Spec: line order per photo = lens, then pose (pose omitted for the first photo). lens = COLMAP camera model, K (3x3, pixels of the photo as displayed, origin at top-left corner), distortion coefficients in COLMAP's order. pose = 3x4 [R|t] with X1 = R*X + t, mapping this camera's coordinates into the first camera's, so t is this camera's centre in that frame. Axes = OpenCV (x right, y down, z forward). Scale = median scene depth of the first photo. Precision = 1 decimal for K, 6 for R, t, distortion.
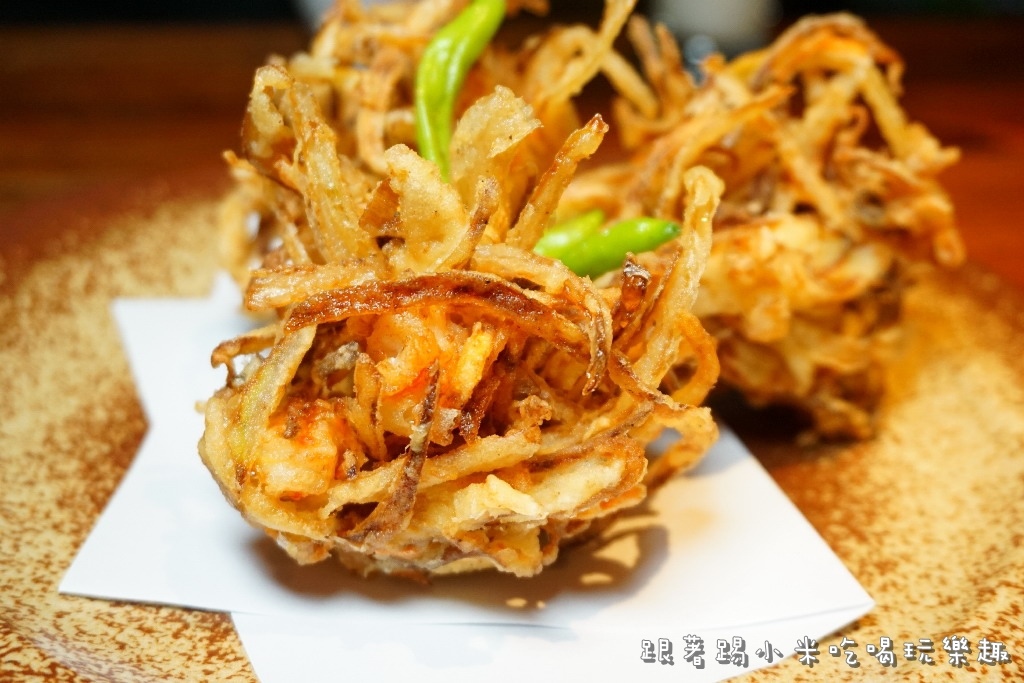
lens RADIAL K [[1226.4, 0, 515.8], [0, 1226.4, 341.7], [0, 0, 1]] dist [-0.041839, 0.000000]
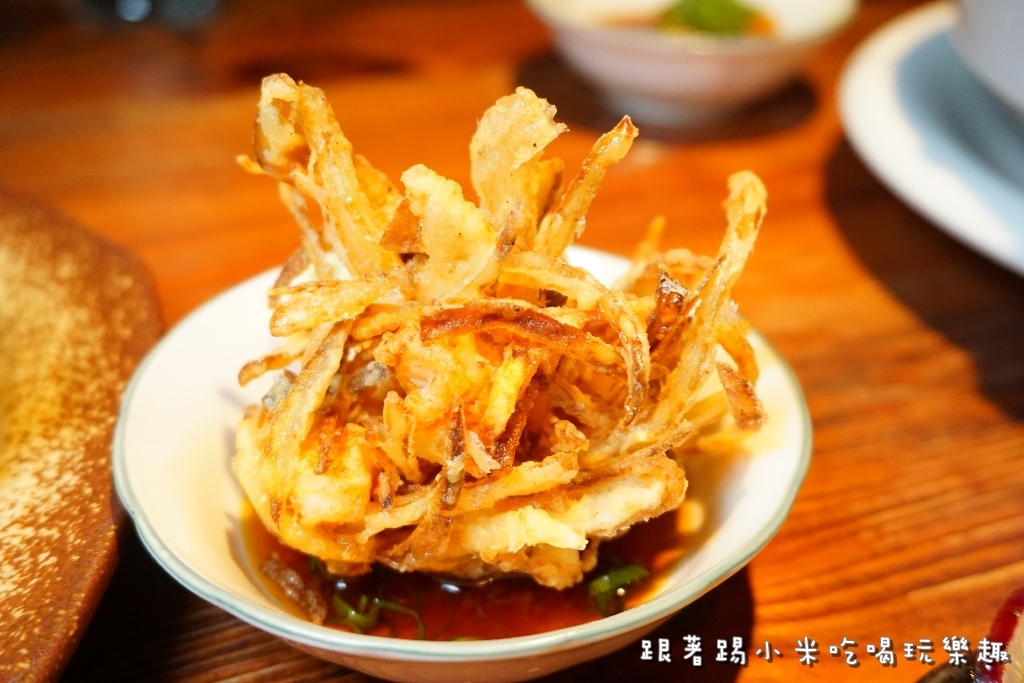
lens RADIAL K [[1100.1, 0, 508.9], [0, 1100.1, 341.5], [0, 0, 1]] dist [-0.011244, 0.000000]
pose [[0.998867, -0.036820, -0.030149, -0.004375], [0.040715, 0.989195, 0.140841, -0.139743], [0.024637, -0.141909, 0.989573, 0.142625]]
